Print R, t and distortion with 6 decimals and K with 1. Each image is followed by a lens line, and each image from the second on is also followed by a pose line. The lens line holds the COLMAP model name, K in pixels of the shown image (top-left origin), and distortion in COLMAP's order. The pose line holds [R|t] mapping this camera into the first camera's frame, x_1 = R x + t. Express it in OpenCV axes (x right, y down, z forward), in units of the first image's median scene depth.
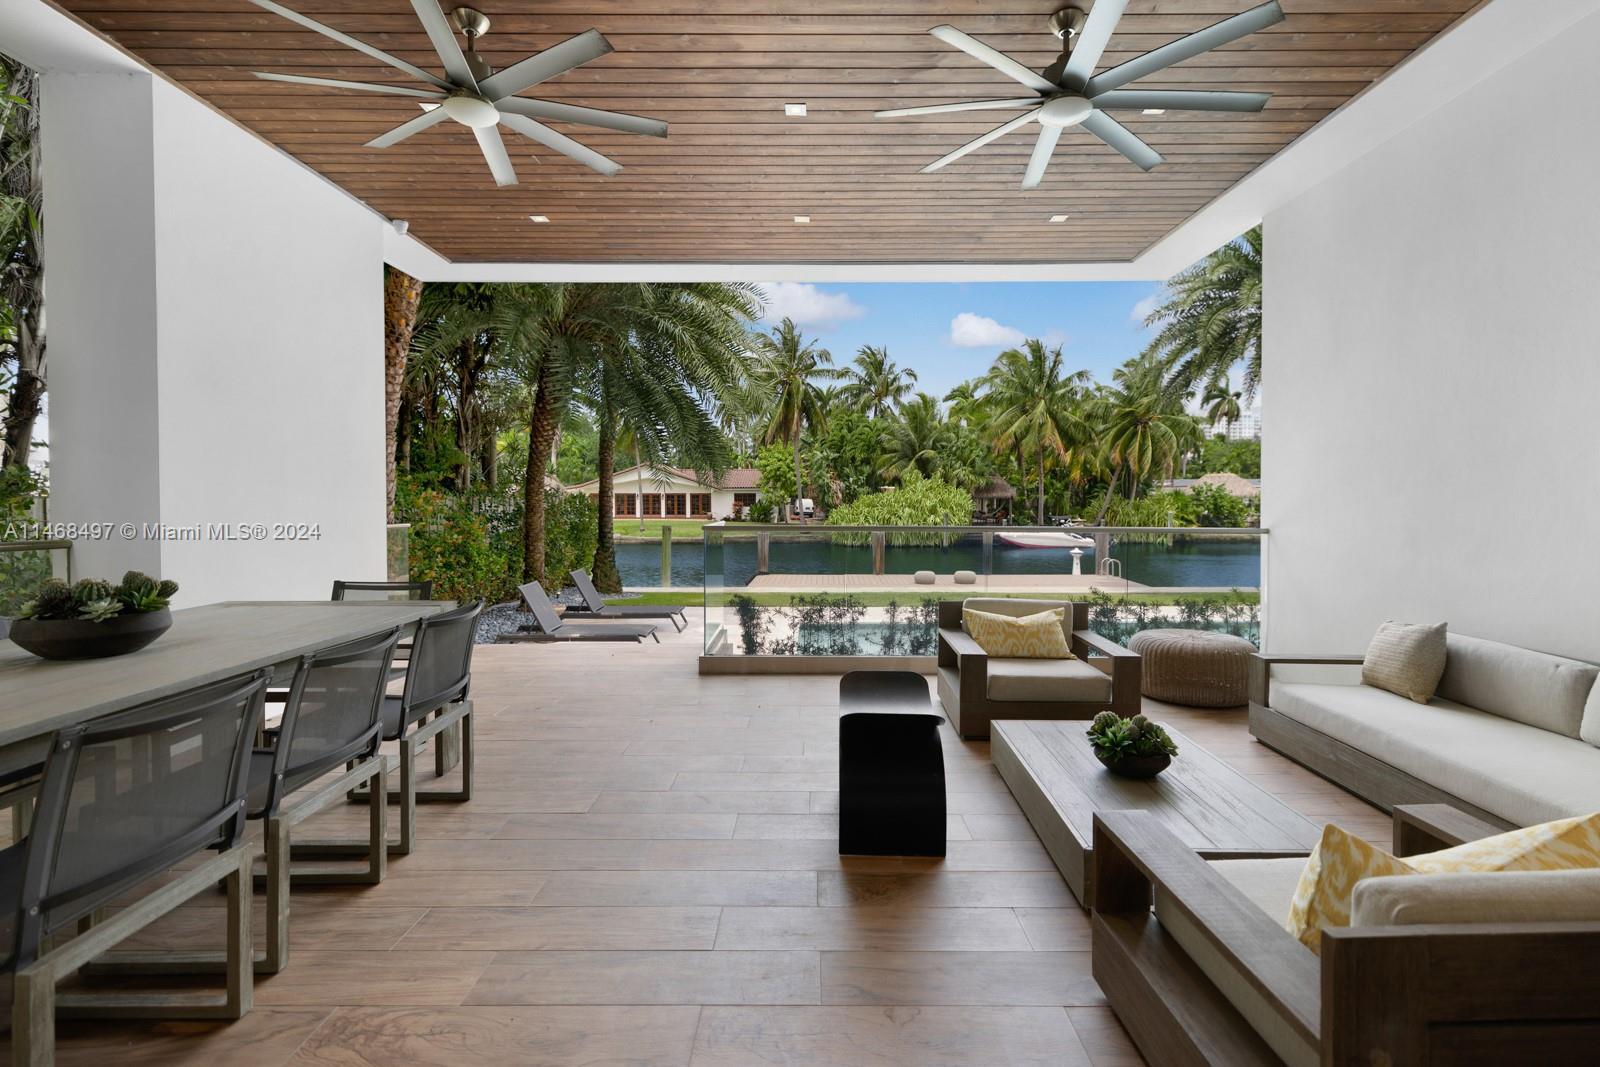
lens RADIAL K [[729.1, 0, 816.2], [0, 729.1, 512.8], [0, 0, 1]] dist [0.002637, -0.000117]
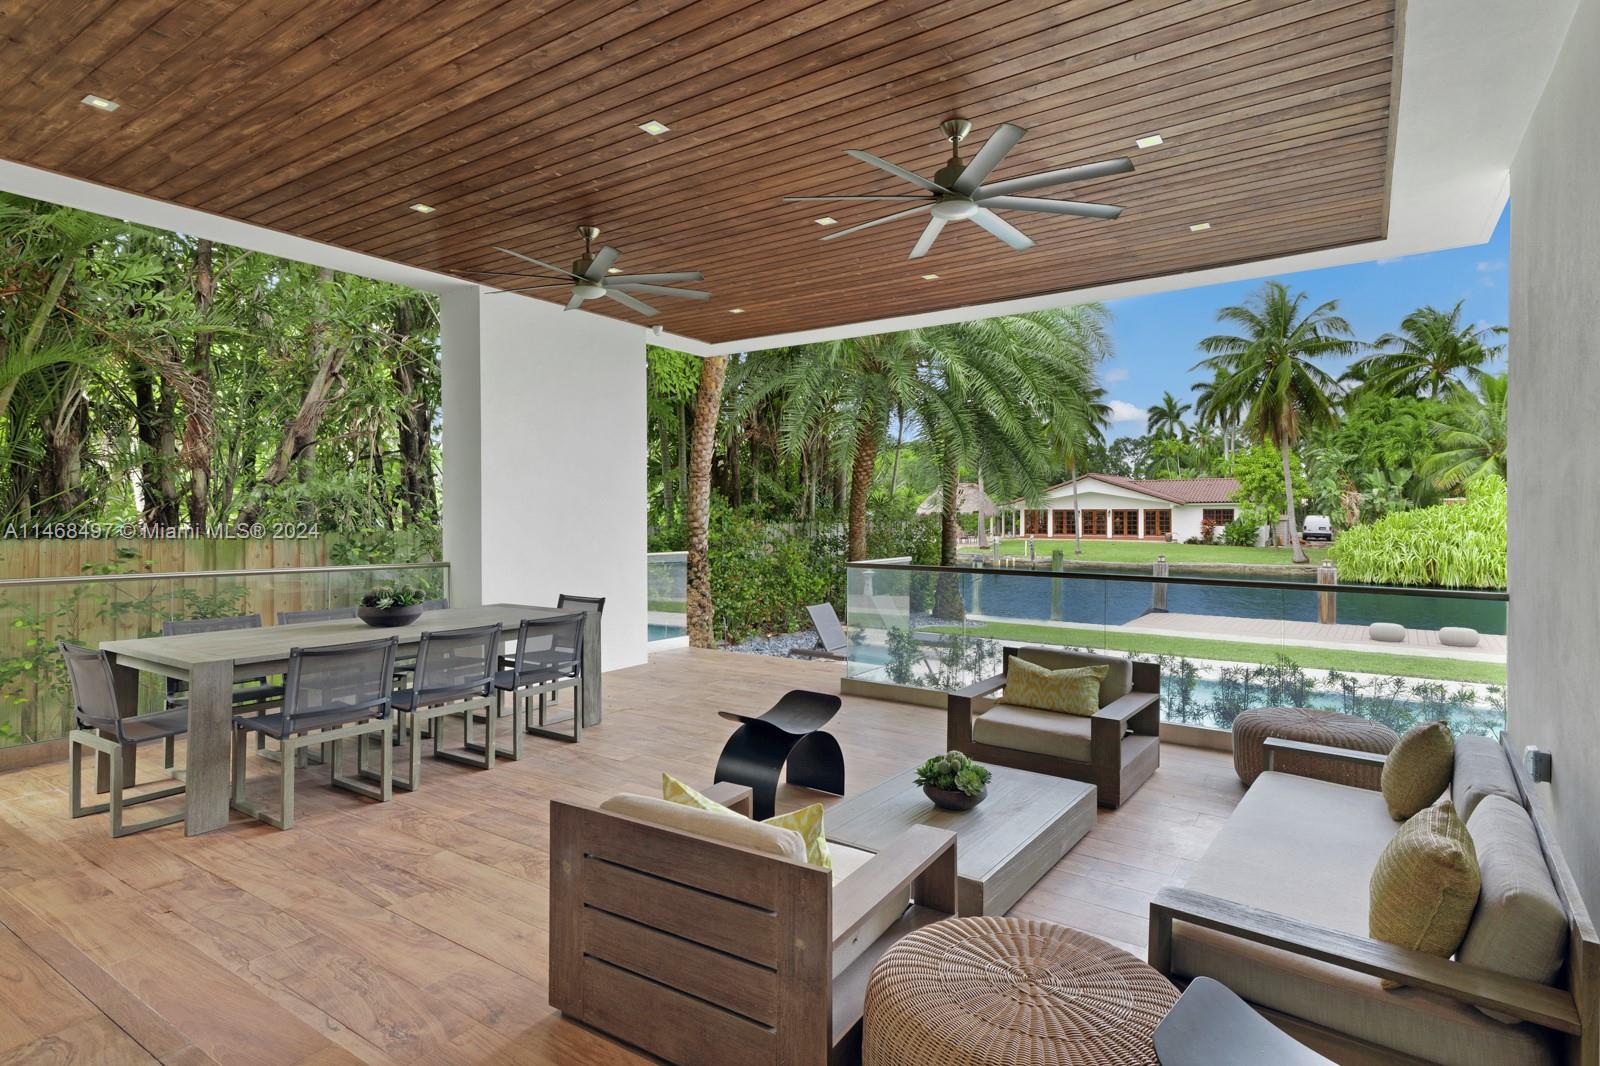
lens RADIAL K [[835.3, 0, 797.4], [0, 835.3, 523.8], [0, 0, 1]] dist [0.028195, -0.001475]
pose [[0.822085, 0.008349, -0.569304, 0.058649], [-0.011659, 0.999930, -0.002171, -0.004382], [0.569246, 0.008422, 0.822124, -0.012189]]
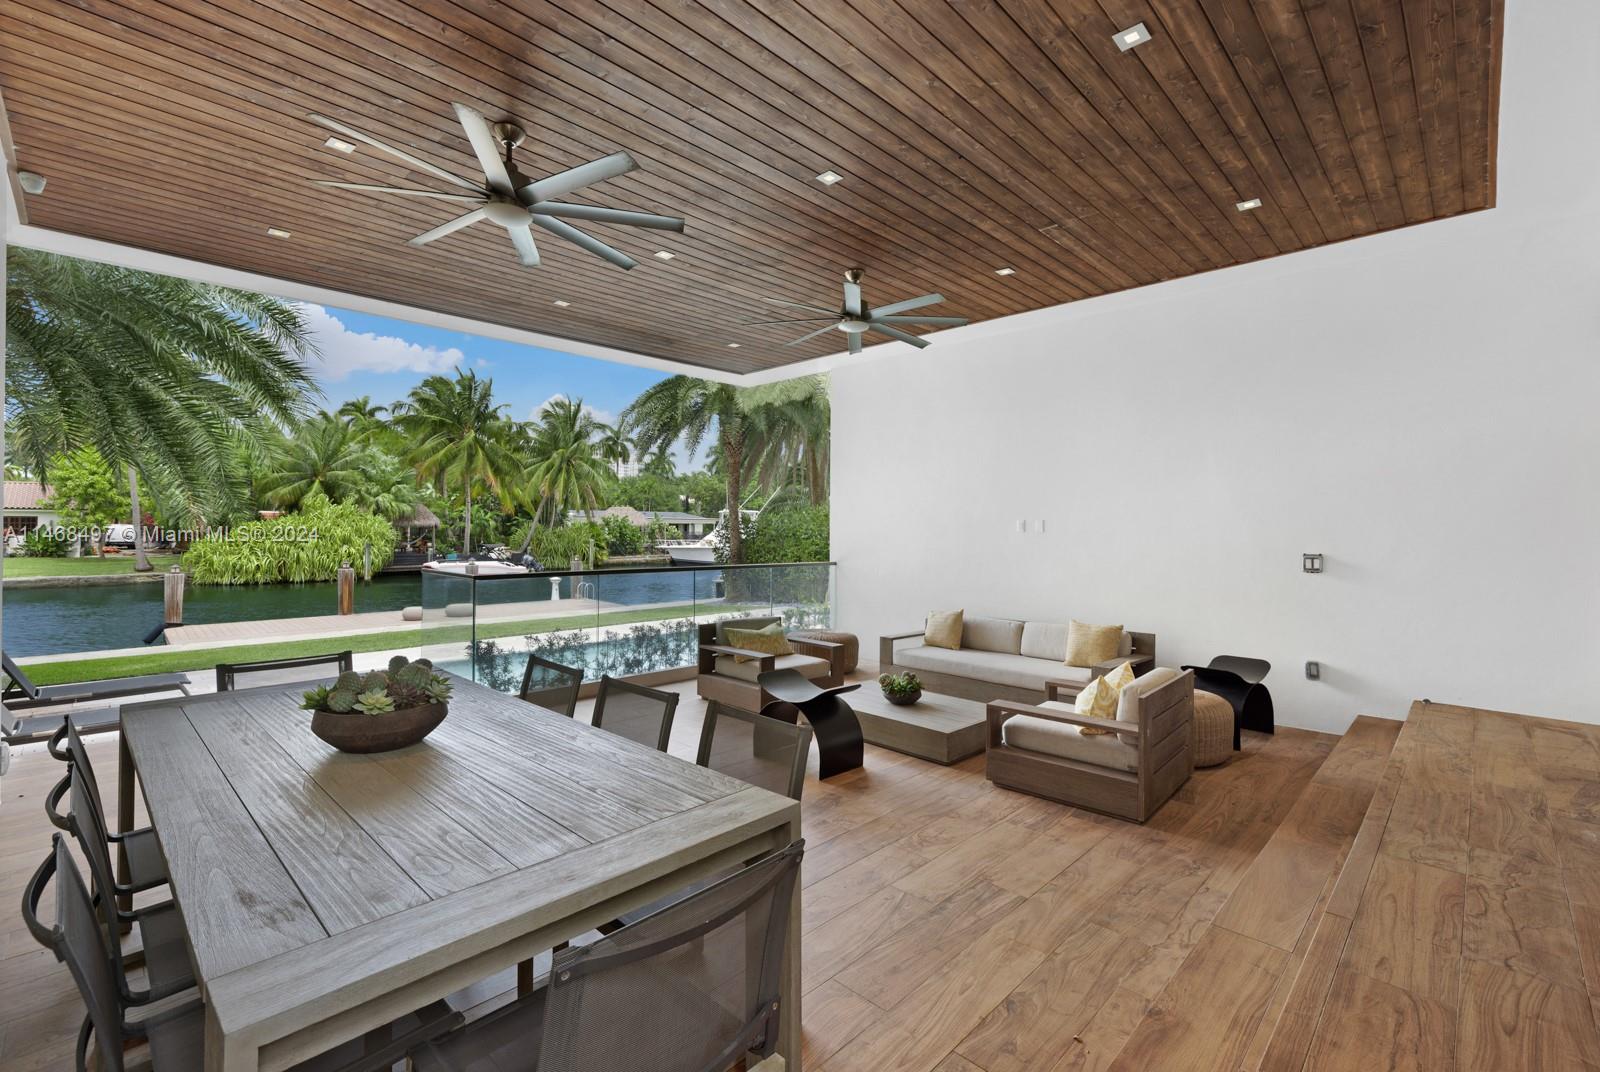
lens RADIAL K [[697.0, 0, 799.4], [0, 697.0, 524.8], [0, 0, 1]] dist [0.003245, -0.000072]
pose [[0.702425, 0.008274, 0.711709, -0.060575], [0.005632, 0.999837, -0.017182, -0.003853], [-0.711735, 0.016078, 0.702264, -0.003191]]
